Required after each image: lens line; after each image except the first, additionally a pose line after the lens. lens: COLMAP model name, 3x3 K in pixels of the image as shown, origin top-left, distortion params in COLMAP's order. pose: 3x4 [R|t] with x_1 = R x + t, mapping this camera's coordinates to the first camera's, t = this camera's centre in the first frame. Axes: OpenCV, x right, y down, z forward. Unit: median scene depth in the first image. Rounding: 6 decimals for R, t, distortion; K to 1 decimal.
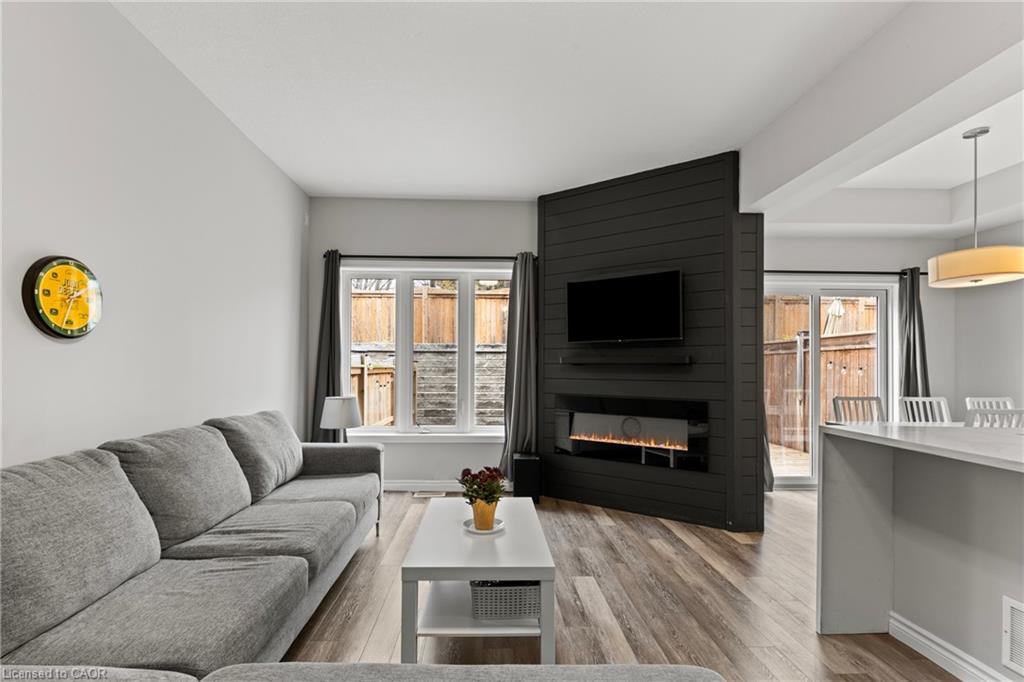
lens RADIAL K [[466.2, 0, 499.5], [0, 466.2, 361.1], [0, 0, 1]] dist [0.009538, -0.003007]
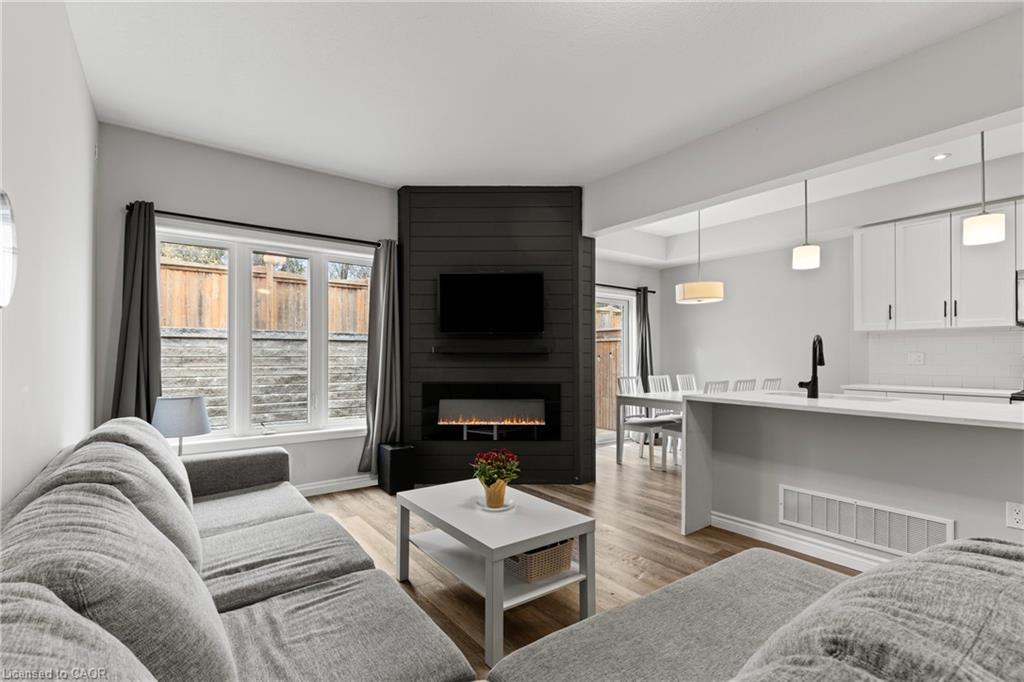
lens RADIAL K [[466.2, 0, 507.7], [0, 466.2, 351.2], [0, 0, 1]] dist [0.009538, -0.003007]
pose [[0.824924, 0.001962, 0.565241, -0.326684], [-0.003971, 0.999989, 0.002324, -0.001806], [-0.565230, -0.004161, 0.824923, 0.050945]]
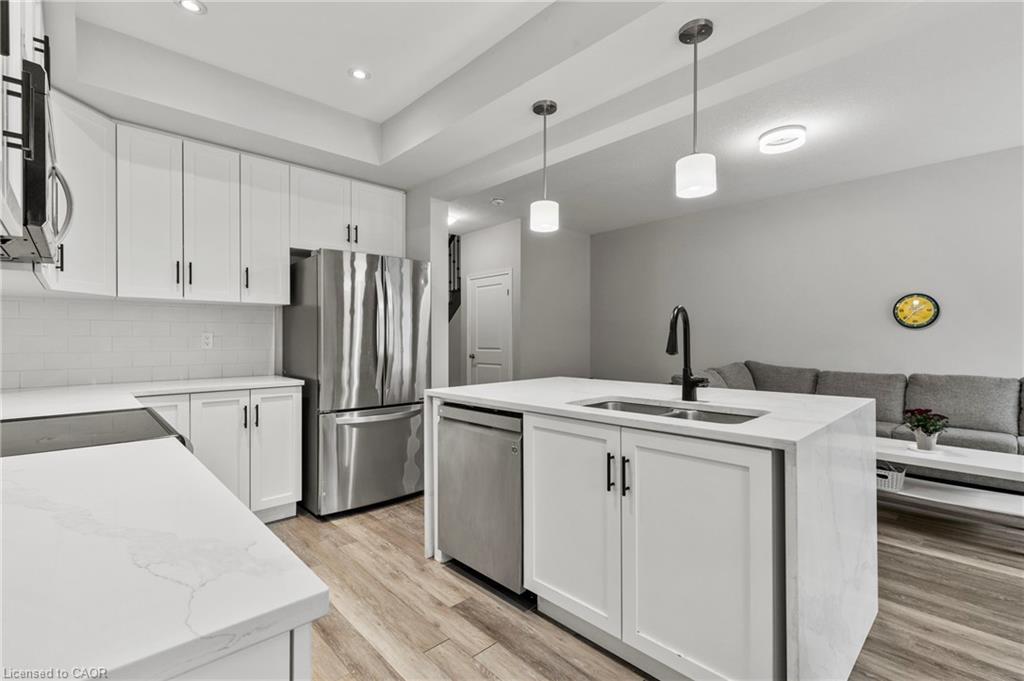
lens RADIAL K [[466.2, 0, 508.9], [0, 466.2, 339.6], [0, 0, 1]] dist [0.009538, -0.003007]
pose [[-0.749371, -0.003188, -0.662142, 1.010649], [0.005321, 0.999927, -0.010837, 0.011332], [0.662129, -0.011644, -0.749300, 0.656415]]
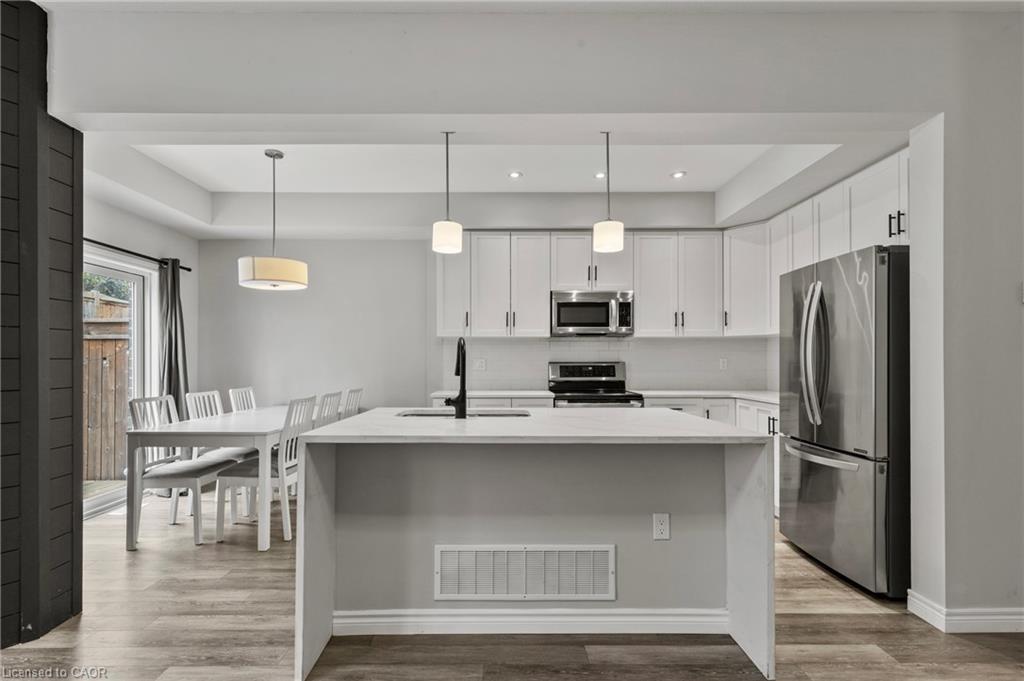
lens RADIAL K [[466.2, 0, 503.8], [0, 466.2, 358.3], [0, 0, 1]] dist [0.009538, -0.003007]
pose [[0.031165, 0.000441, 0.999514, -0.073051], [-0.011124, 0.999938, -0.000094, -0.001688], [-0.999452, -0.011116, 0.031168, 0.327043]]
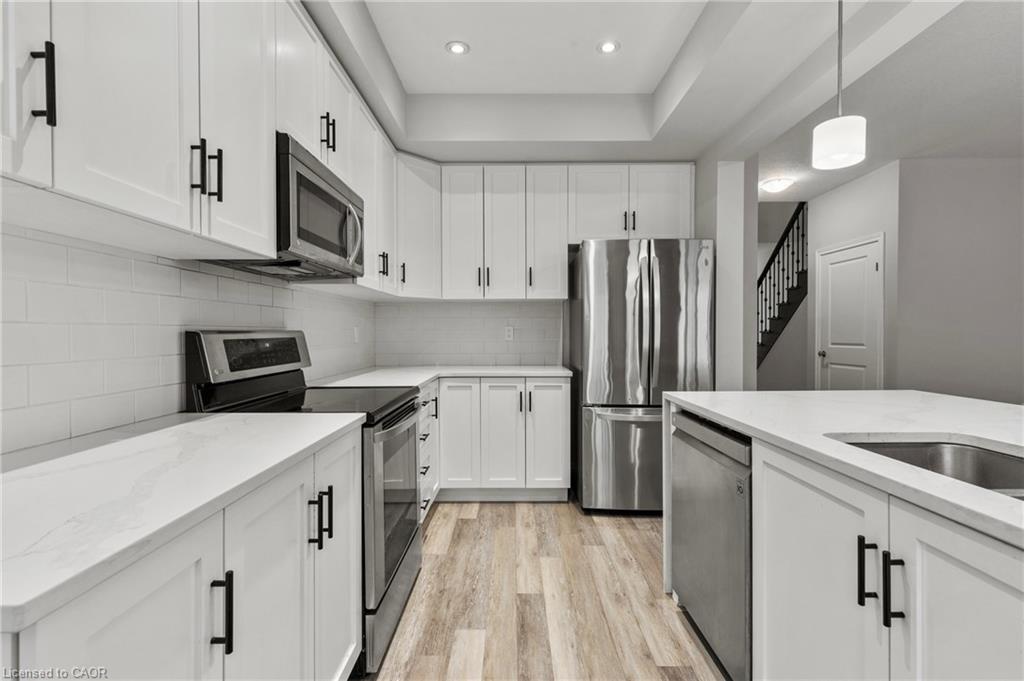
lens RADIAL K [[458.6, 0, 509.1], [0, 458.6, 337.9], [0, 0, 1]] dist [0.001231, -0.000780]
pose [[-0.999196, -0.003672, 0.039912, 0.826454], [-0.003759, 0.999991, -0.002114, 0.012839], [-0.039904, -0.002262, -0.999201, 0.632229]]
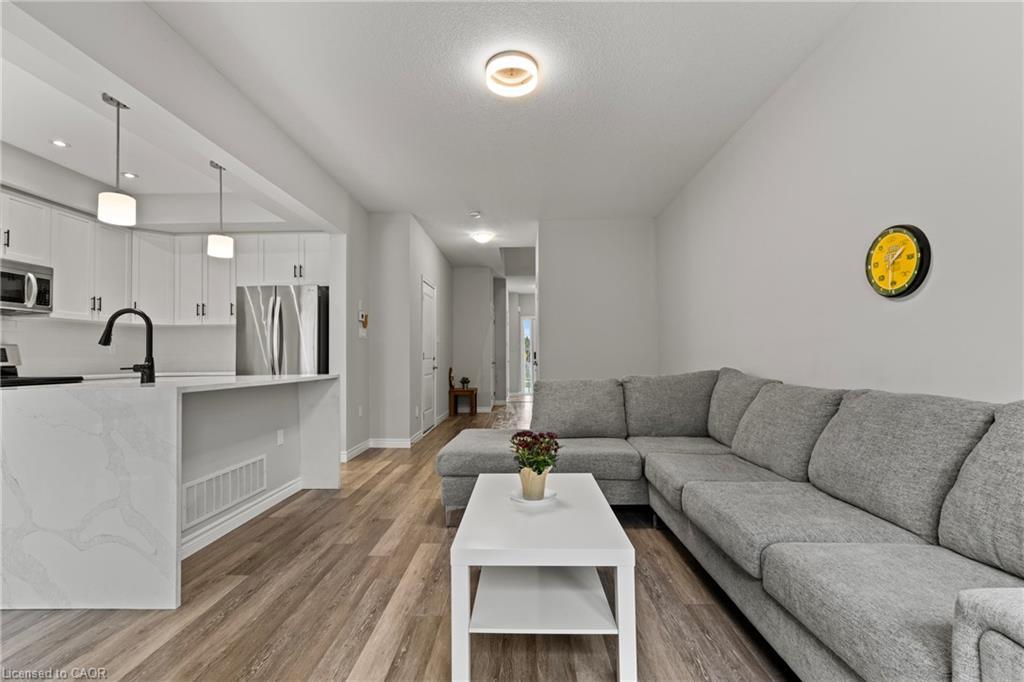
lens RADIAL K [[466.2, 0, 511.0], [0, 466.2, 345.7], [0, 0, 1]] dist [0.009538, -0.003007]
pose [[-0.998247, 0.007426, 0.058723, -0.023583], [0.005222, 0.999279, -0.037600, 0.050243], [-0.058960, -0.037228, -0.997566, 1.018912]]
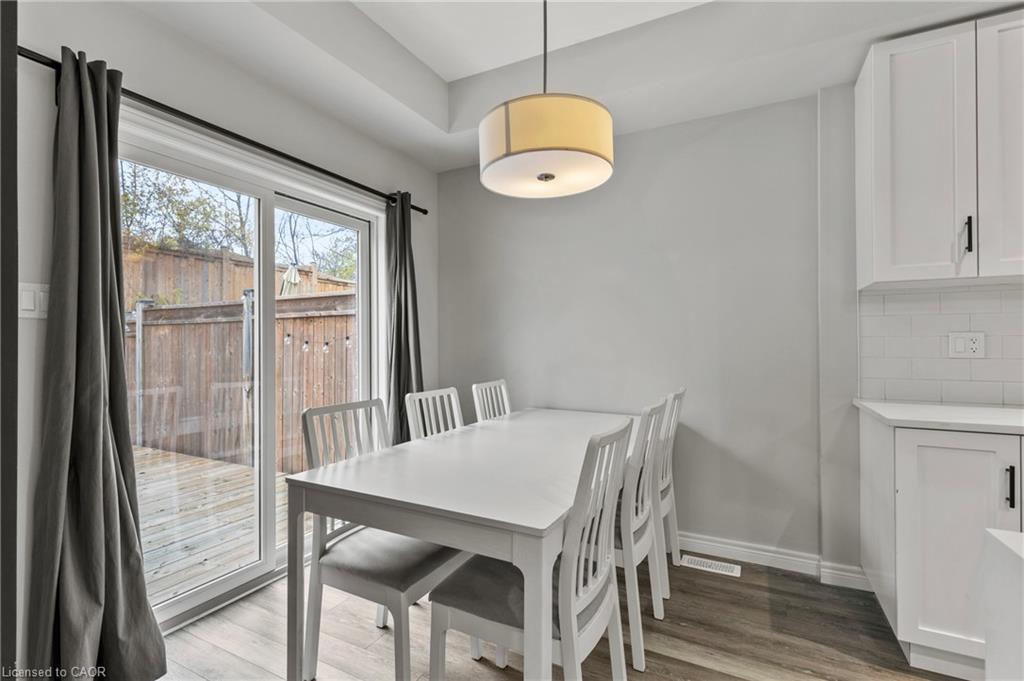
lens RADIAL K [[466.2, 0, 516.9], [0, 466.2, 342.2], [0, 0, 1]] dist [0.009538, -0.003007]
pose [[0.472692, -0.006283, 0.881205, 0.424775], [-0.004728, 0.999942, 0.009665, 0.008382], [-0.881215, -0.008735, 0.472635, 0.619460]]
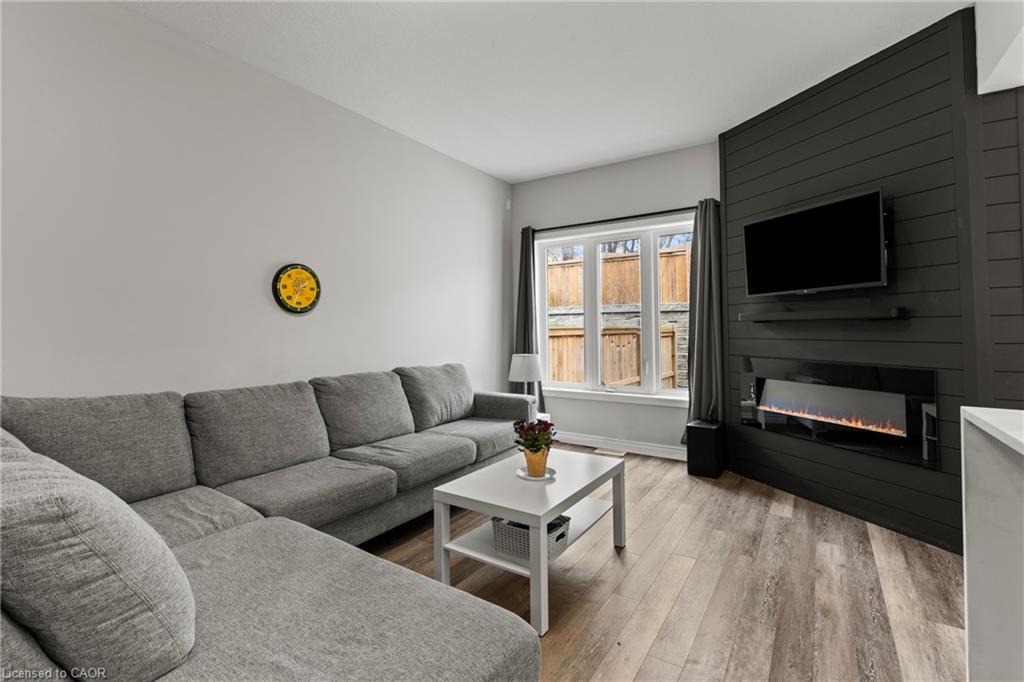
lens RADIAL K [[466.2, 0, 512.7], [0, 466.2, 314.8], [0, 0, 1]] dist [0.009538, -0.003007]
pose [[0.818025, -0.030251, -0.574386, 0.293848], [0.020896, 0.999520, -0.022882, 0.004940], [0.574803, 0.006715, 0.818264, 0.043316]]
